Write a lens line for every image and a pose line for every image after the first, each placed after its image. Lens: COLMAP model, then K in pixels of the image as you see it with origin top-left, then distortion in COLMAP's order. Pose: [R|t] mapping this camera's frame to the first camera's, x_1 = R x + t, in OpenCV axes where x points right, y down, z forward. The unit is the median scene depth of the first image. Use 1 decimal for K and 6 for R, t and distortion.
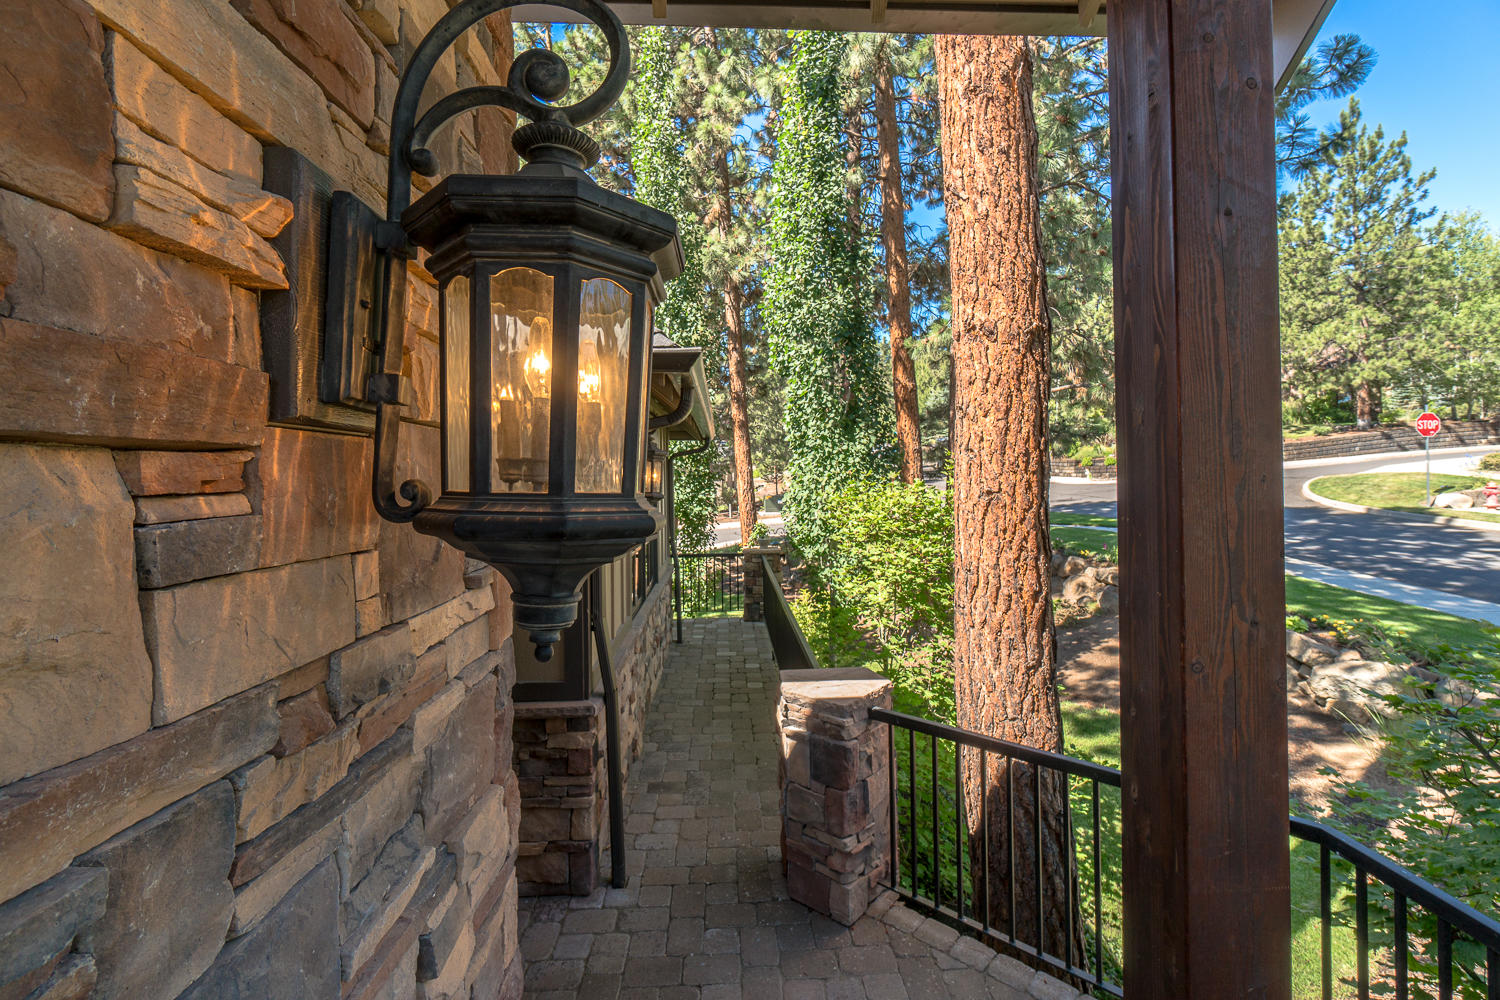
lens RADIAL K [[645.4, 0, 750.9], [0, 645.4, 494.3], [0, 0, 1]] dist [-0.002949, -0.000169]
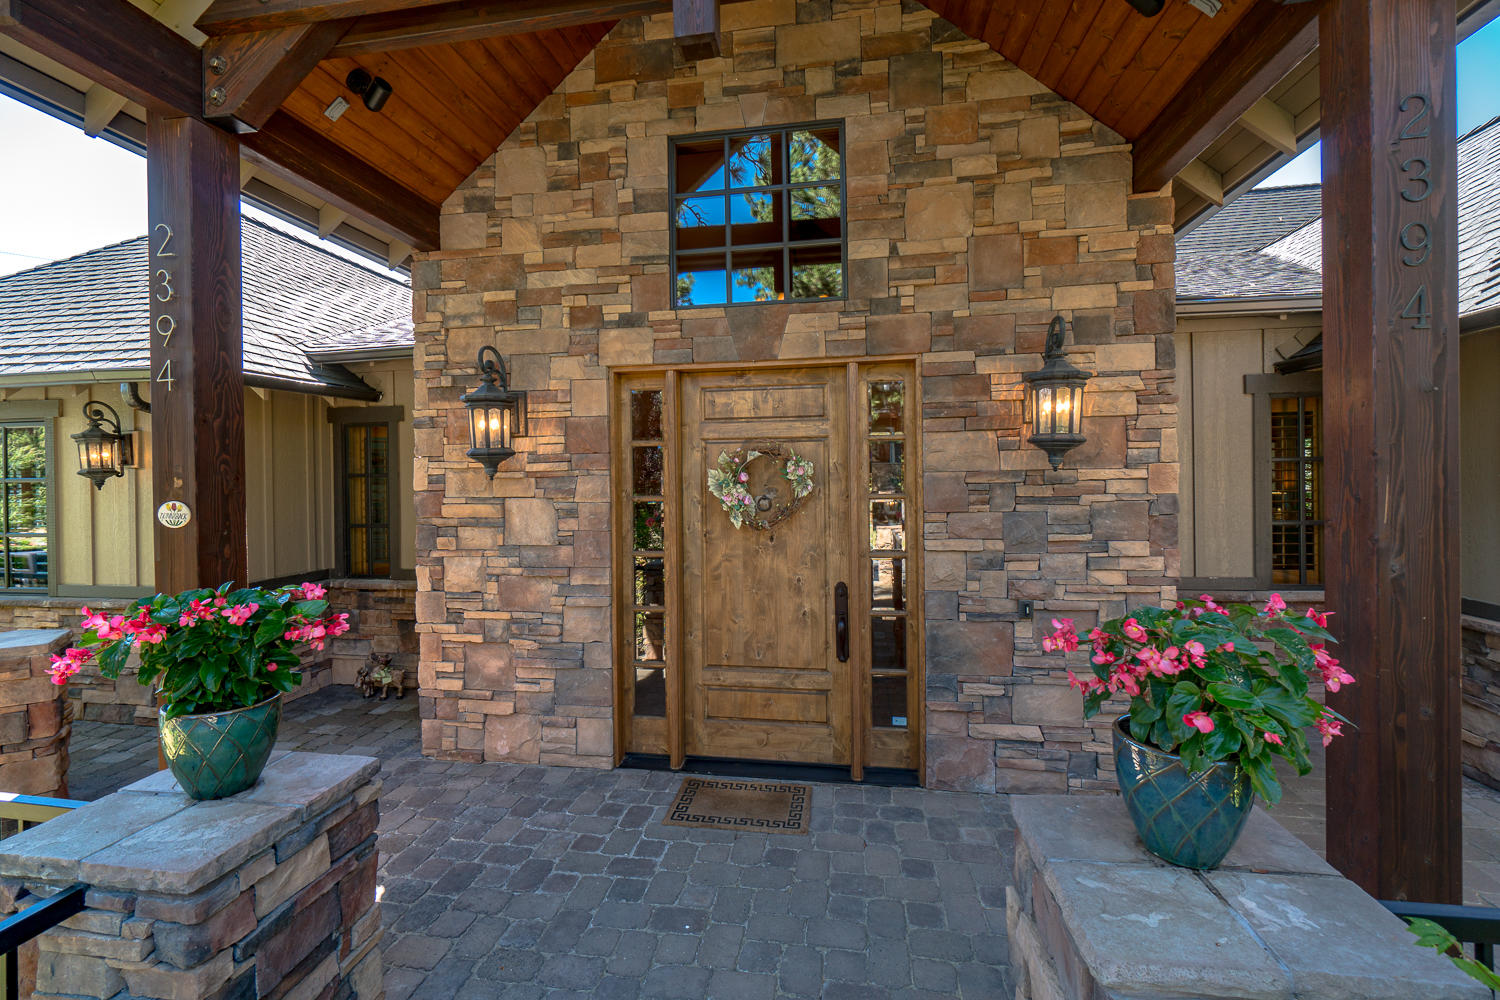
lens RADIAL K [[643.6, 0, 747.0], [0, 643.6, 480.3], [0, 0, 1]] dist [-0.016162, -0.000020]
pose [[-0.188983, 0.030299, -0.981513, 5.889097], [0.010351, 0.999530, 0.028862, 0.228587], [0.981926, -0.004705, -0.189208, -0.324524]]
